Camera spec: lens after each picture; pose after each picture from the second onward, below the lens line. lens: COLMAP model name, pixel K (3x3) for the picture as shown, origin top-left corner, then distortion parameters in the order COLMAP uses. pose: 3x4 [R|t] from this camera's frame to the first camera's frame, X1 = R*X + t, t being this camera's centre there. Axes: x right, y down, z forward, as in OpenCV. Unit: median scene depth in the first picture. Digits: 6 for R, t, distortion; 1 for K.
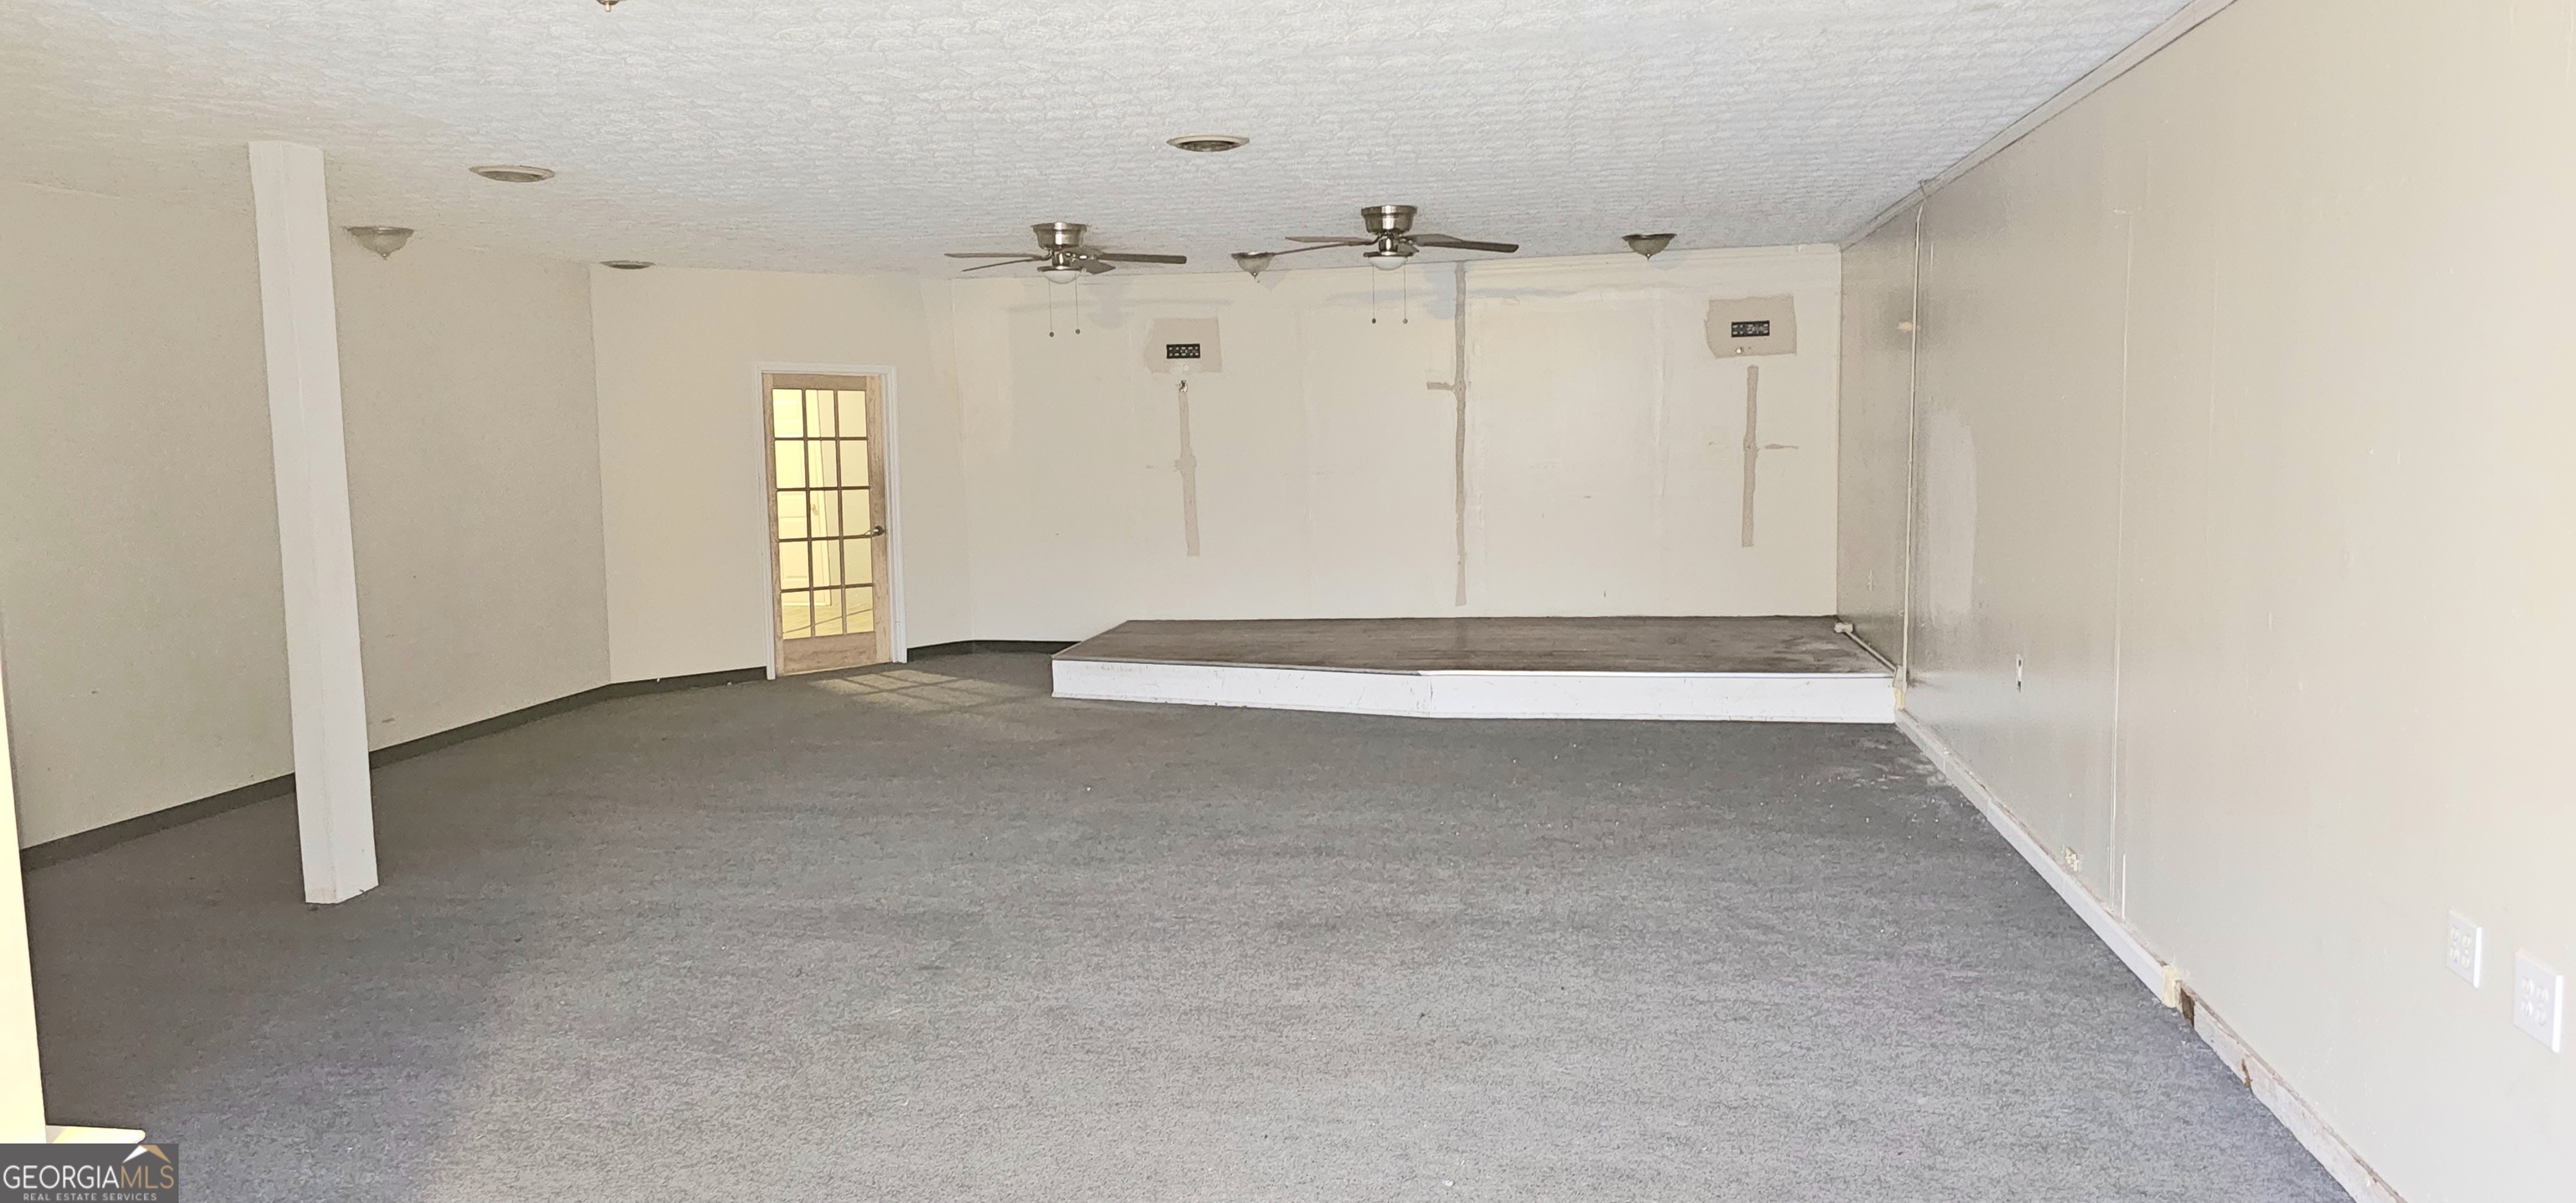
lens RADIAL K [[1764.0, 0, 1270.4], [0, 1764.0, 593.2], [0, 0, 1]] dist [0.084286, -0.064180]
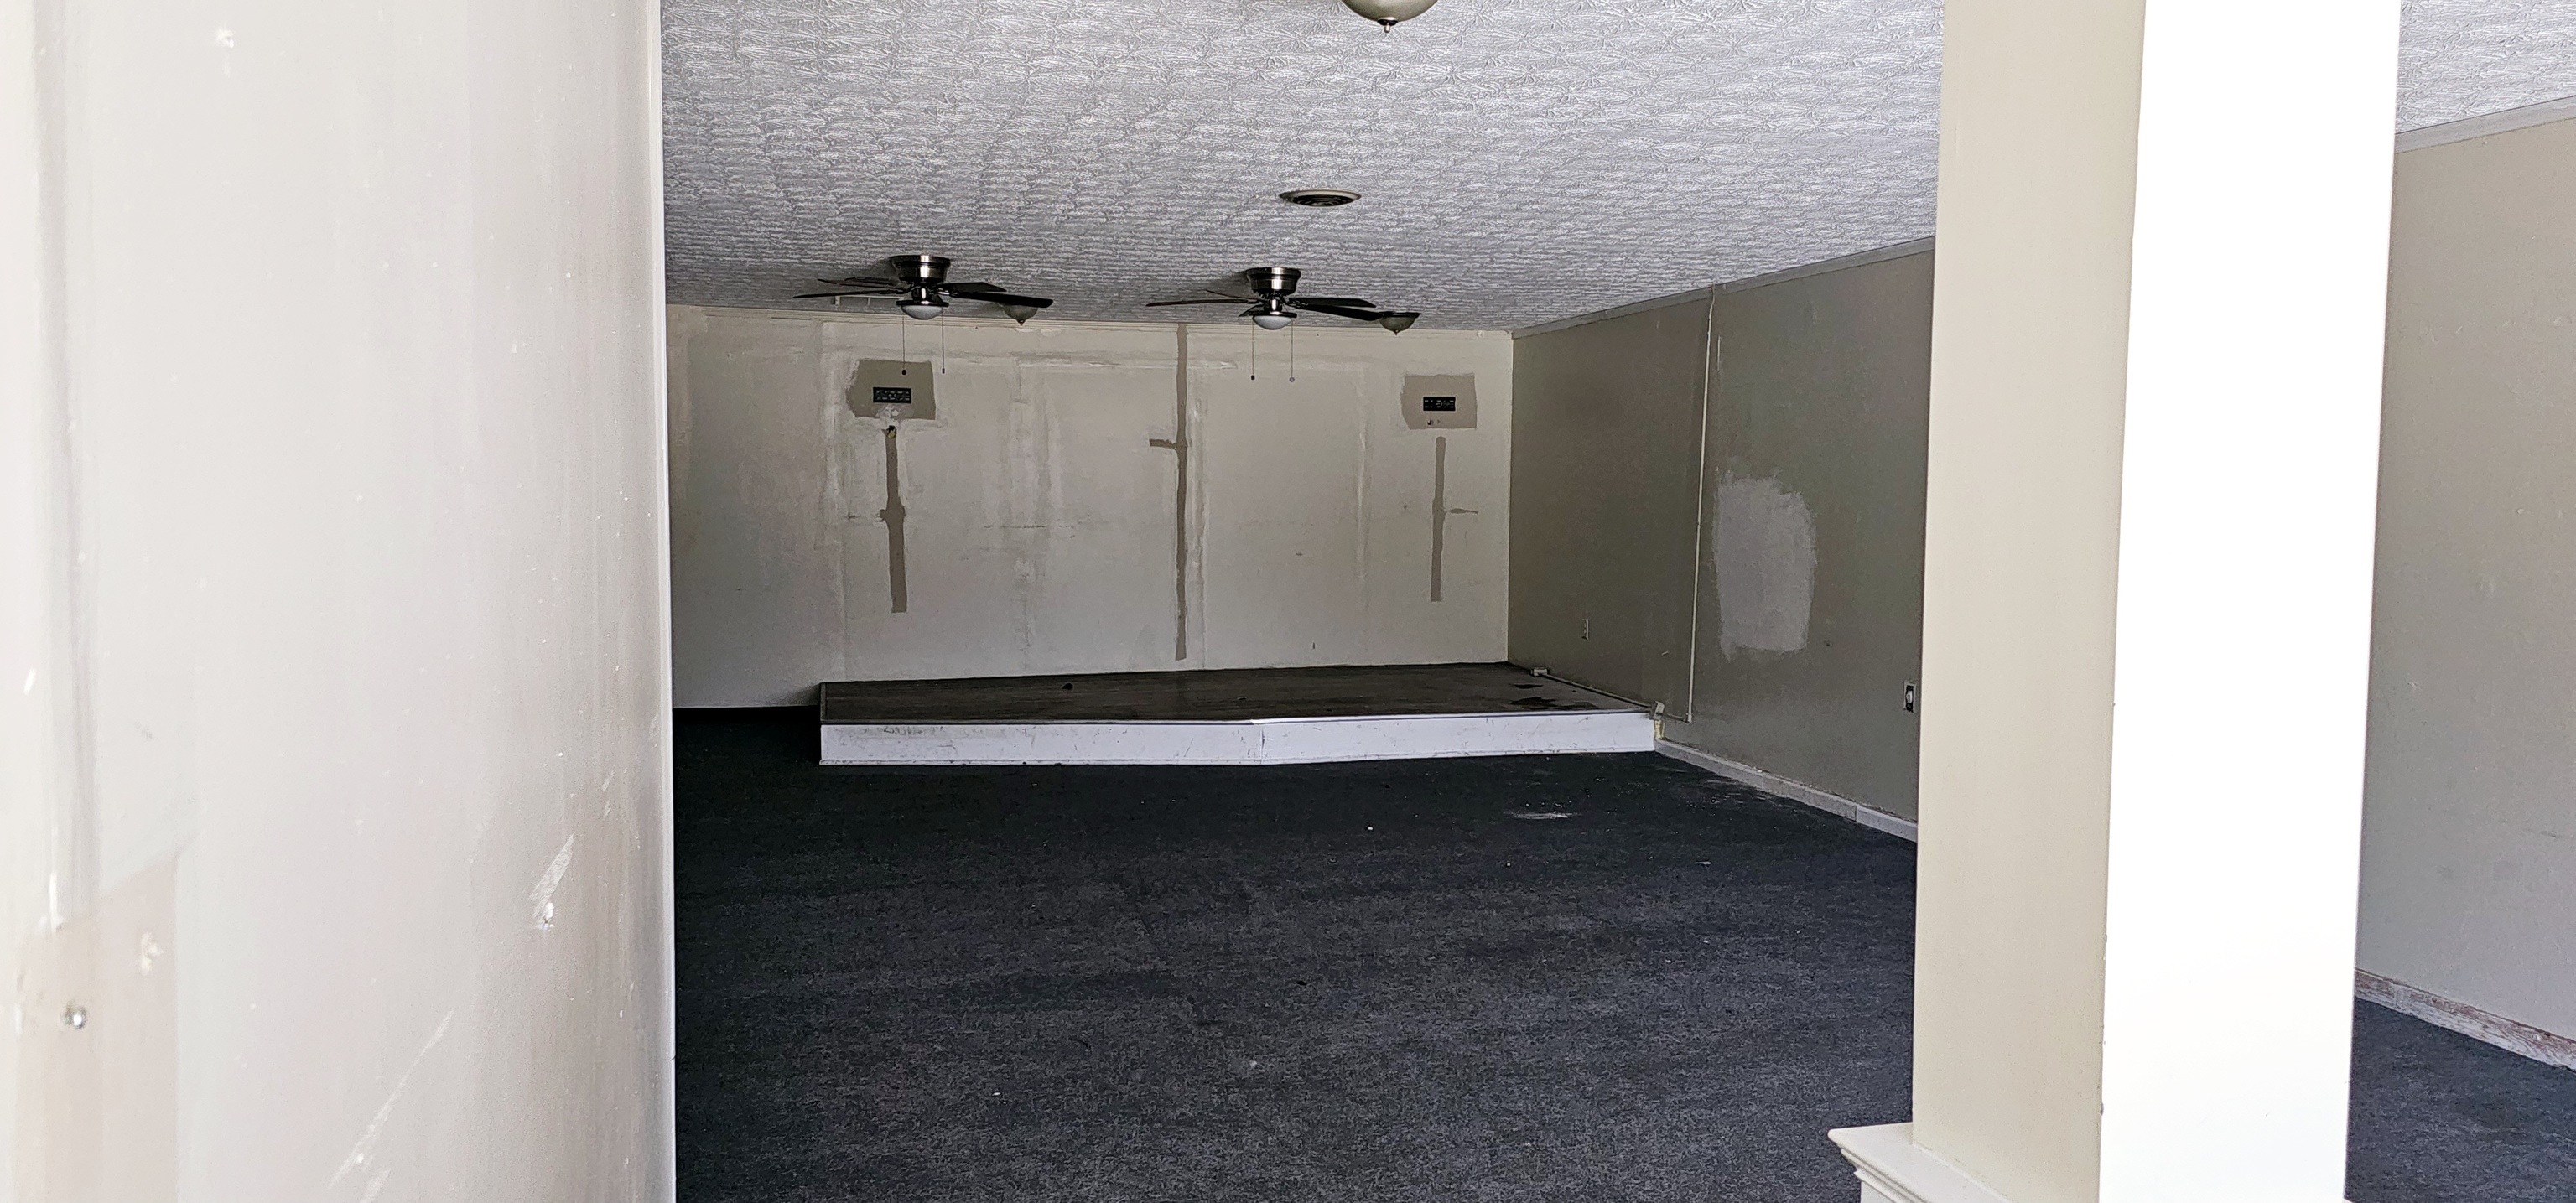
lens RADIAL K [[1764.0, 0, 1287.6], [0, 1764.0, 673.5], [0, 0, 1]] dist [0.084286, -0.064180]
pose [[0.900388, -0.019005, 0.434673, -0.301941], [0.014891, 0.999806, 0.012870, 0.003321], [-0.434834, -0.005116, 0.900496, 0.054516]]
